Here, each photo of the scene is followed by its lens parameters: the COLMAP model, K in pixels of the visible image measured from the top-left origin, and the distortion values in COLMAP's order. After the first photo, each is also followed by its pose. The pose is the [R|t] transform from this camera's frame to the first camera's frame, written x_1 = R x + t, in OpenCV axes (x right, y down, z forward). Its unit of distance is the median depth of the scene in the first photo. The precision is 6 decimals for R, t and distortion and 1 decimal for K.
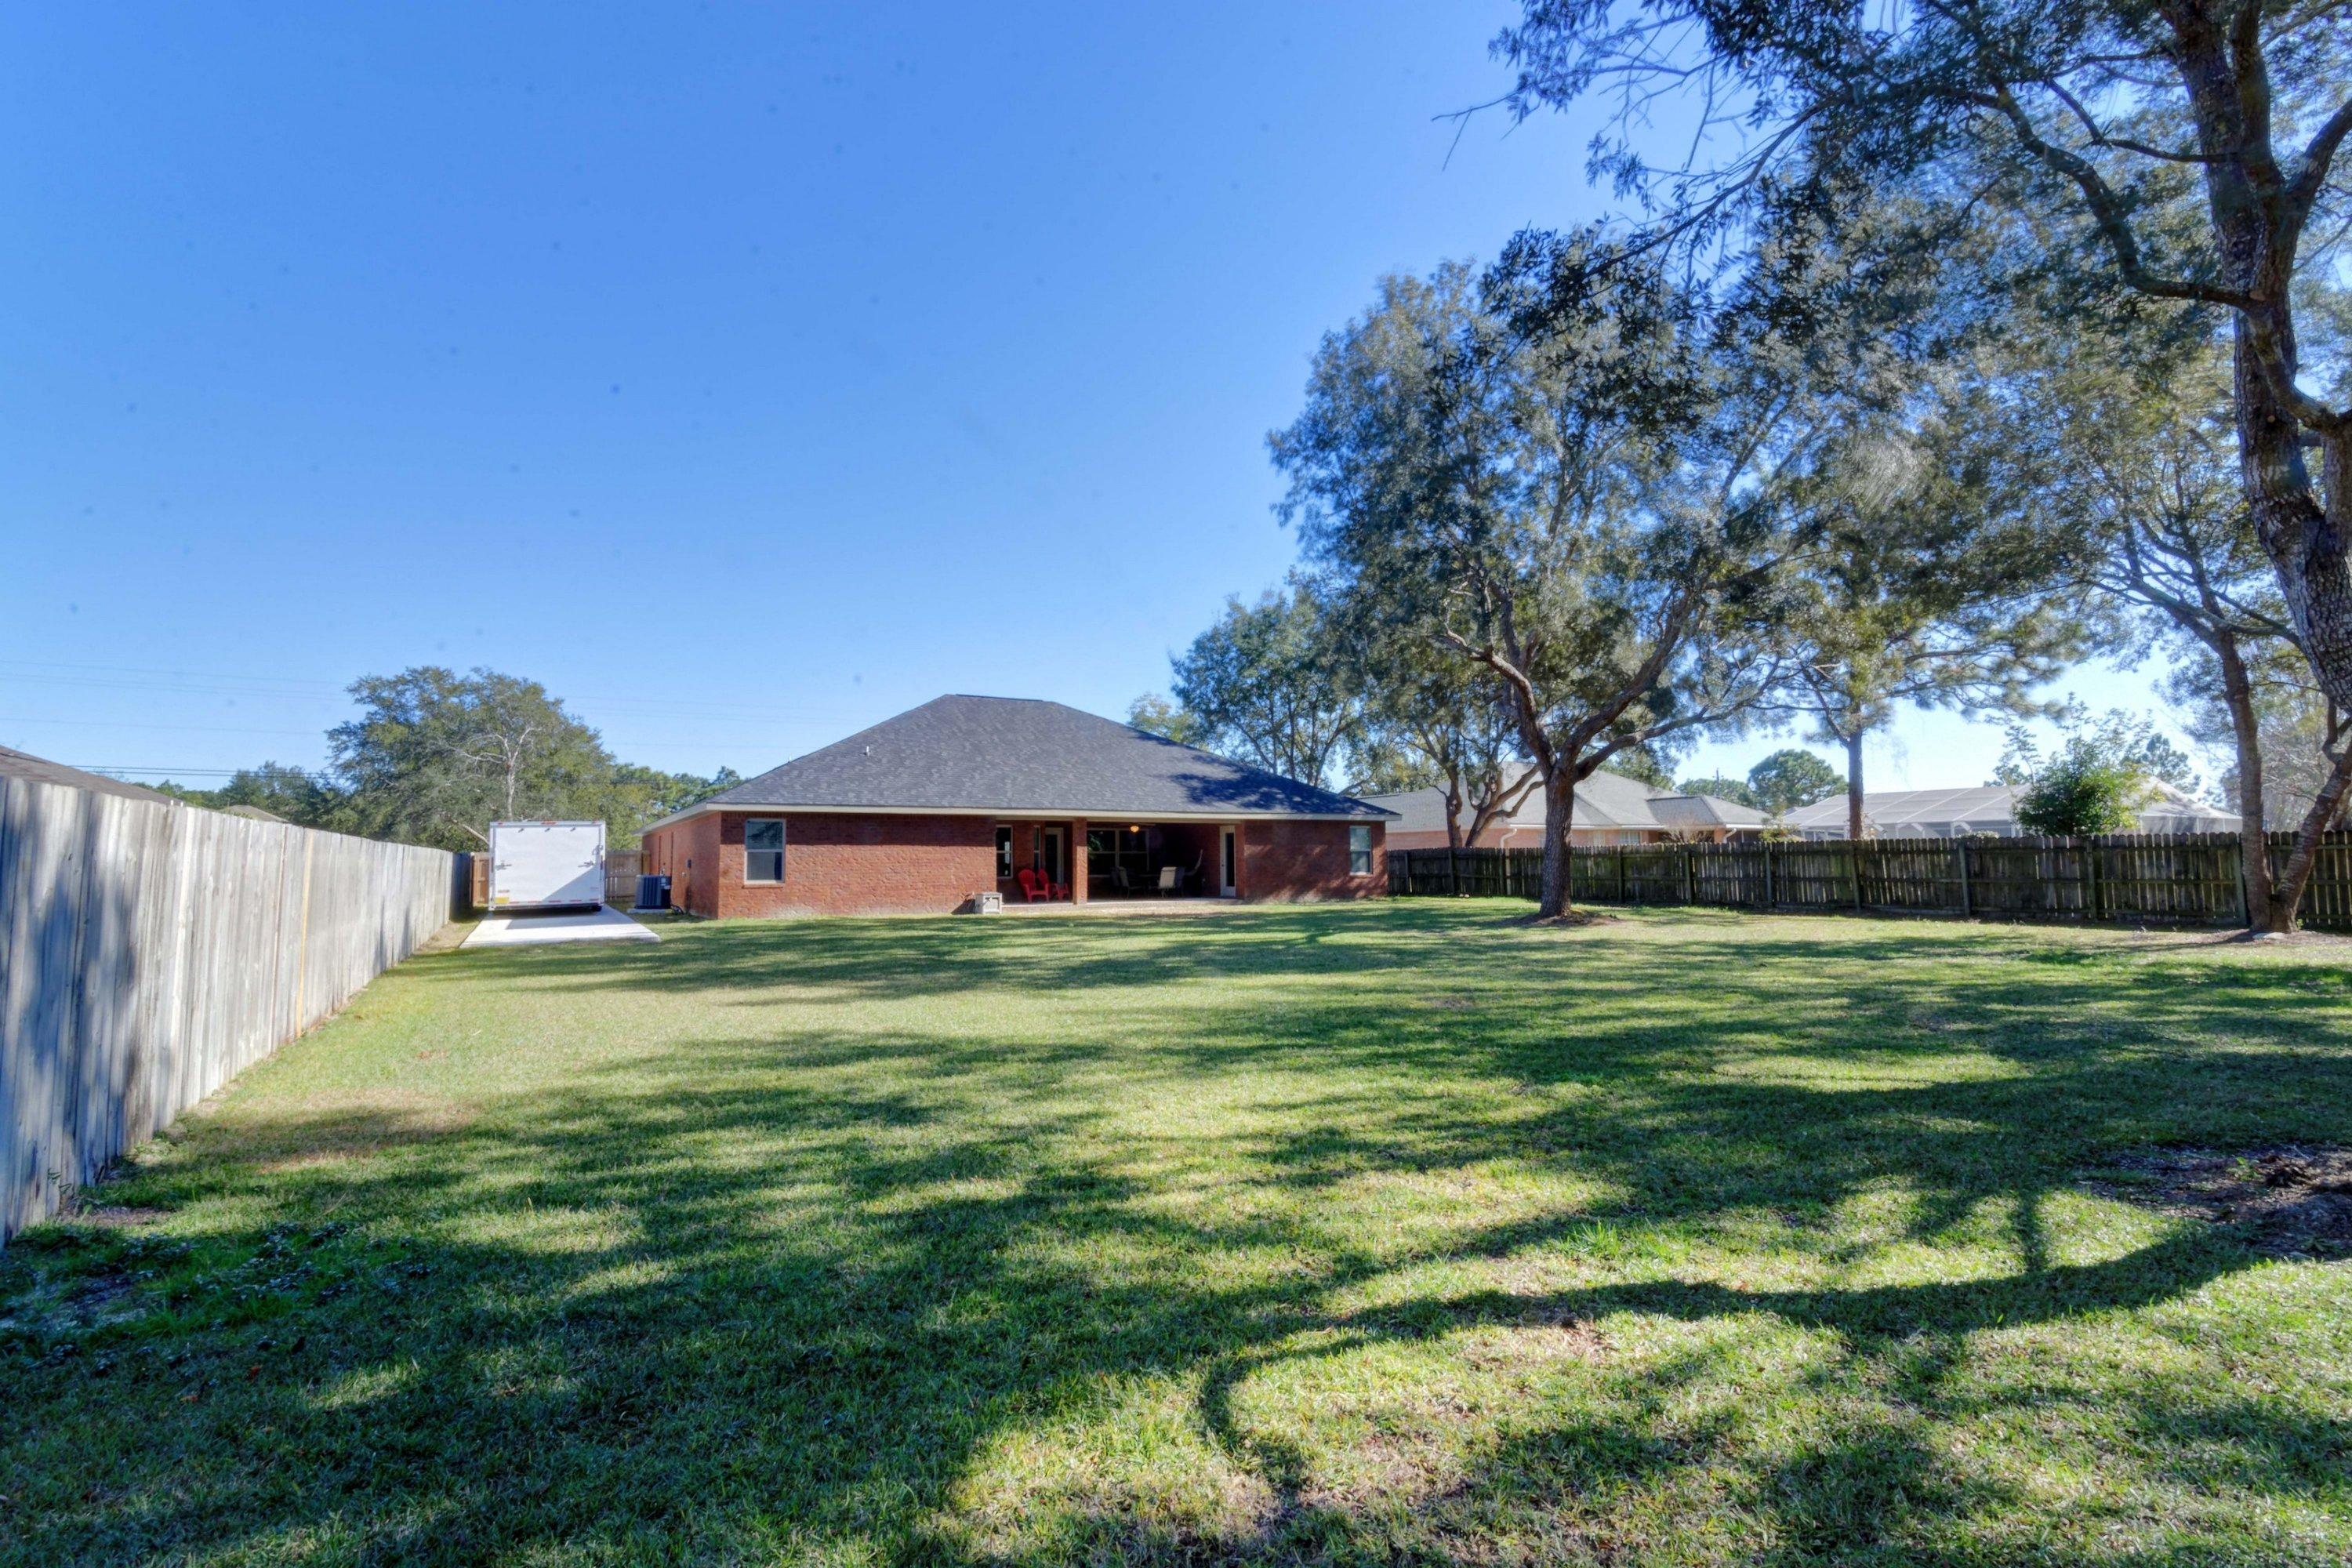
lens RADIAL K [[1125.4, 0, 1176.0], [0, 1125.4, 784.0], [0, 0, 1]] dist [0.000906, 0.000524]
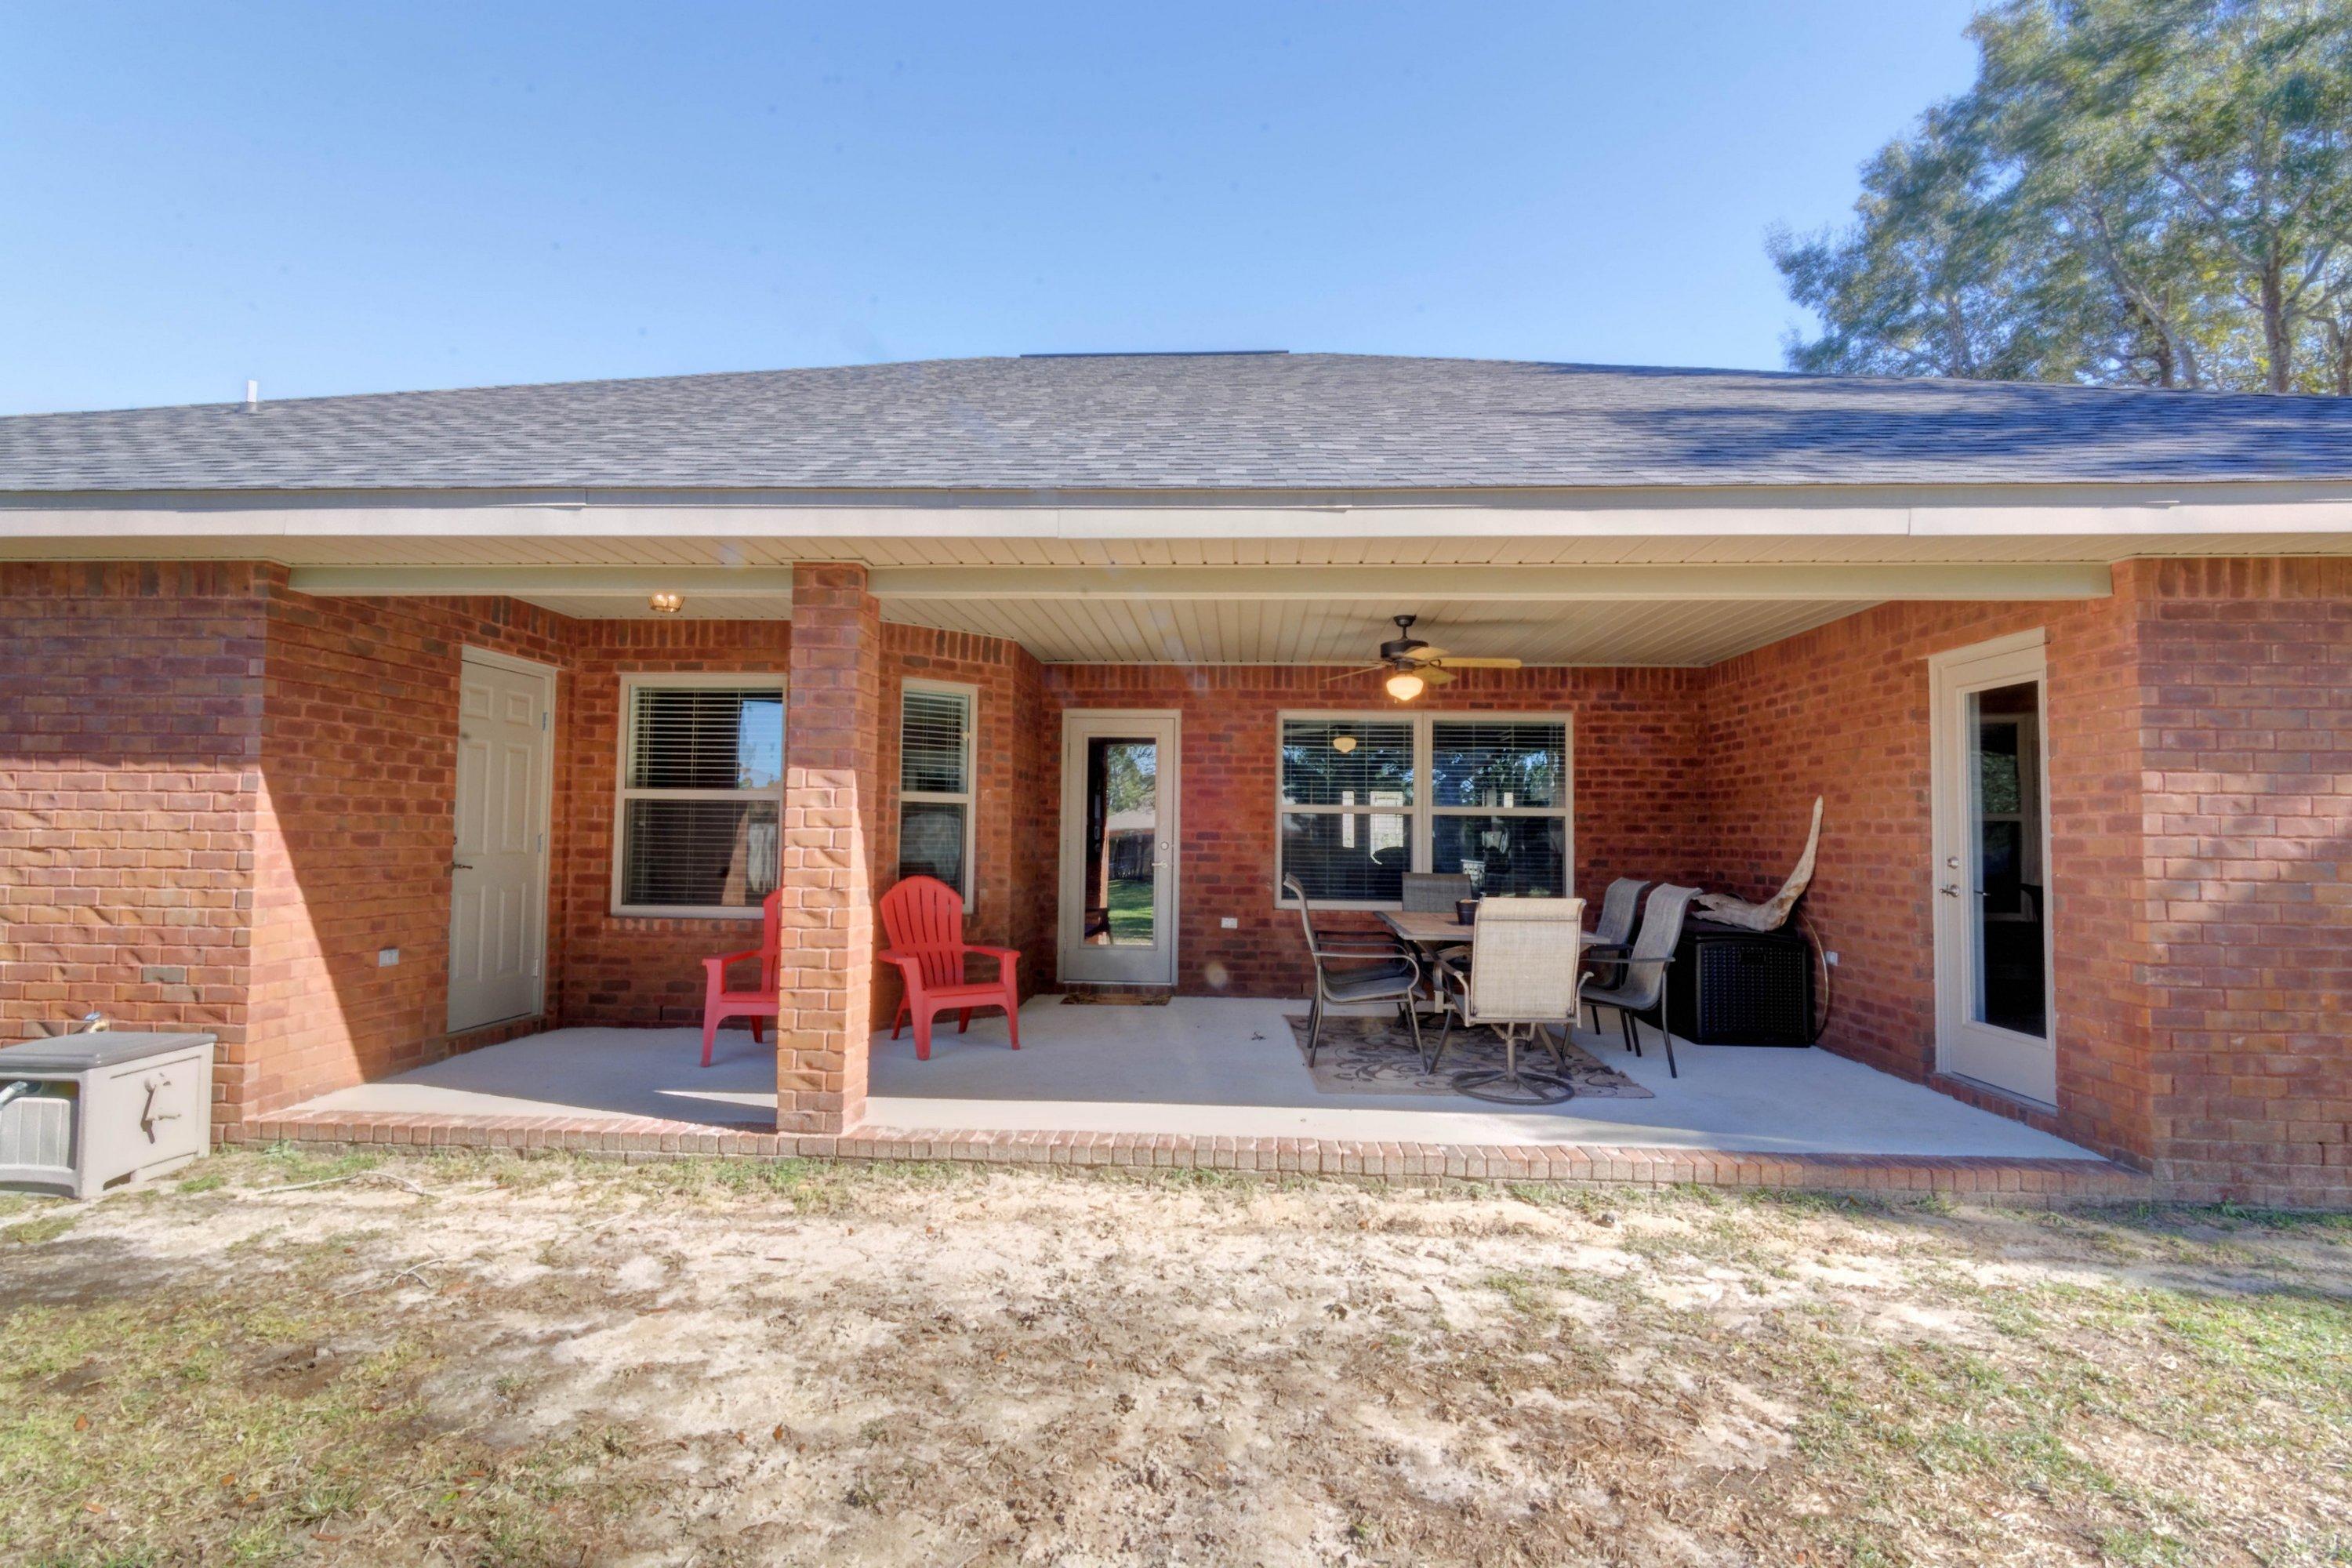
lens RADIAL K [[1125.4, 0, 1176.0], [0, 1125.4, 784.0], [0, 0, 1]] dist [0.000906, 0.000524]
pose [[0.835710, -0.007144, -0.549125, 0.038641], [0.018060, 0.999732, 0.014478, 0.054469], [0.548874, -0.022017, 0.835615, 0.832160]]
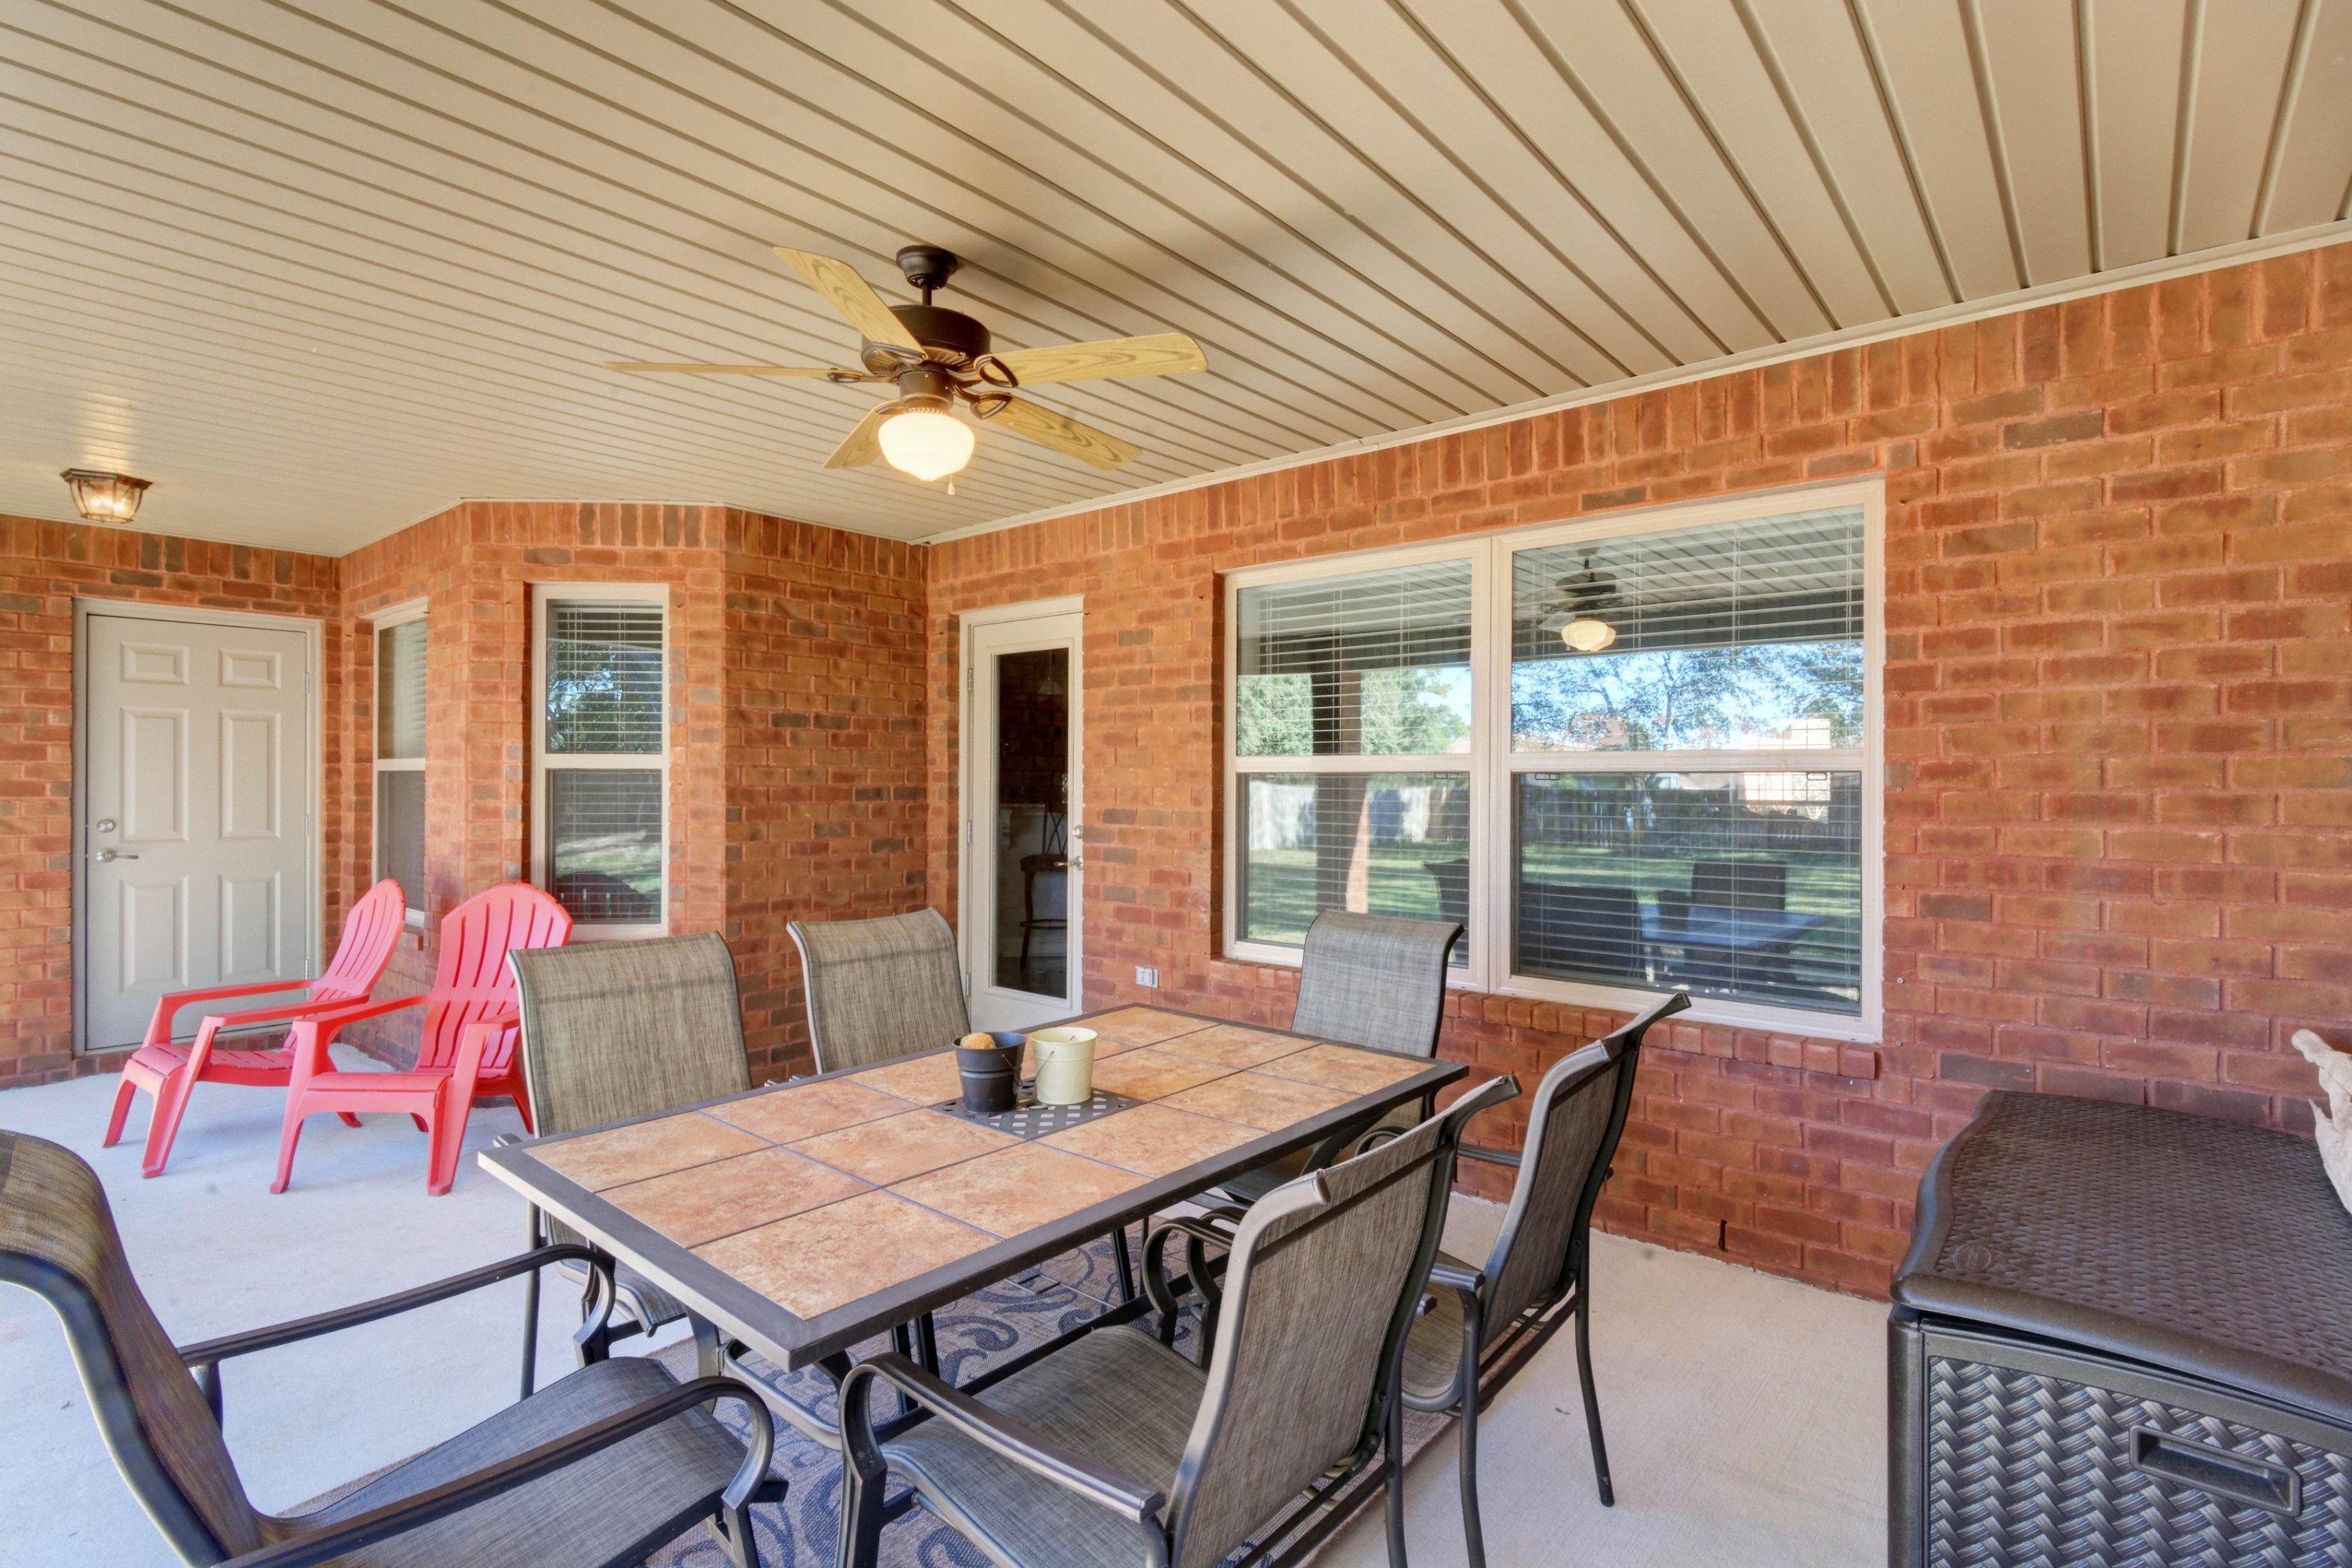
lens RADIAL K [[1125.4, 0, 1176.0], [0, 1125.4, 784.0], [0, 0, 1]] dist [0.000906, 0.000524]
pose [[0.337112, 0.010993, -0.941400, 0.039799], [0.058102, 0.997783, 0.032457, 0.061872], [0.939670, -0.065639, 0.335726, 1.009193]]
